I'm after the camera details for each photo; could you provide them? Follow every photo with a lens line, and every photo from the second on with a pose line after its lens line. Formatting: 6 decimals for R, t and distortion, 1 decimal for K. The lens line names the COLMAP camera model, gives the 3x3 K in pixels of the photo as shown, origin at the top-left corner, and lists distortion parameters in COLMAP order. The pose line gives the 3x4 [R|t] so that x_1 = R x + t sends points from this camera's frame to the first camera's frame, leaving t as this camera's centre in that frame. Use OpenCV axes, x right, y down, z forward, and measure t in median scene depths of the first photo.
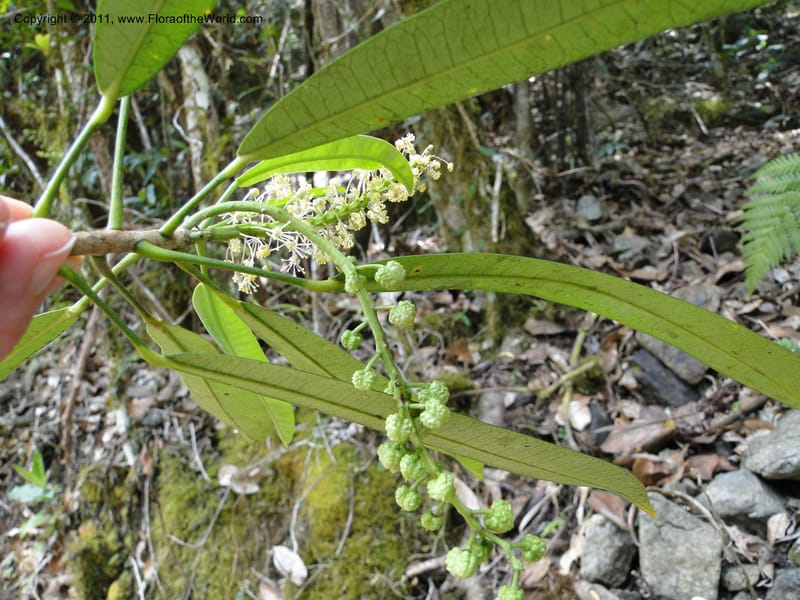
lens RADIAL K [[677.4, 0, 397.8], [0, 677.4, 300.0], [0, 0, 1]] dist [-0.015568, -0.018688]
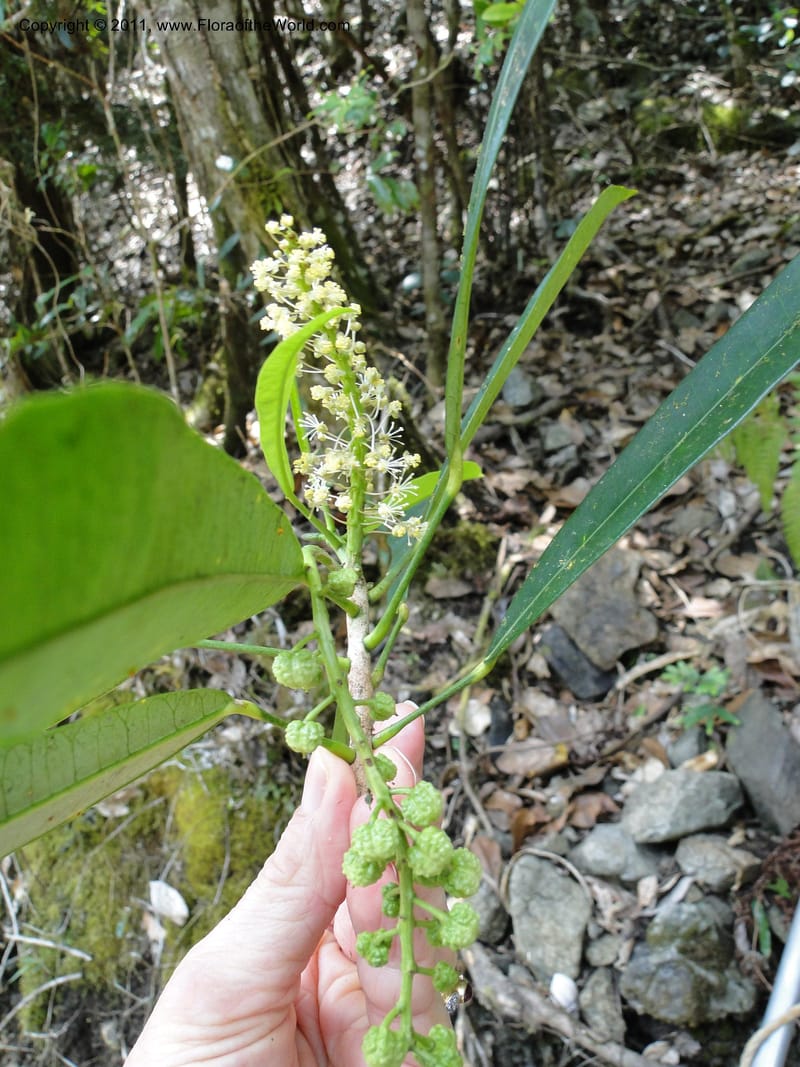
lens RADIAL K [[903.4, 0, 403.6], [0, 903.4, 533.6], [0, 0, 1]] dist [-0.015568, -0.018688]
pose [[0.995657, -0.072899, 0.057901, 0.108860], [0.058411, 0.973476, 0.221209, -0.307126], [-0.072491, -0.216867, 0.973506, -0.093427]]
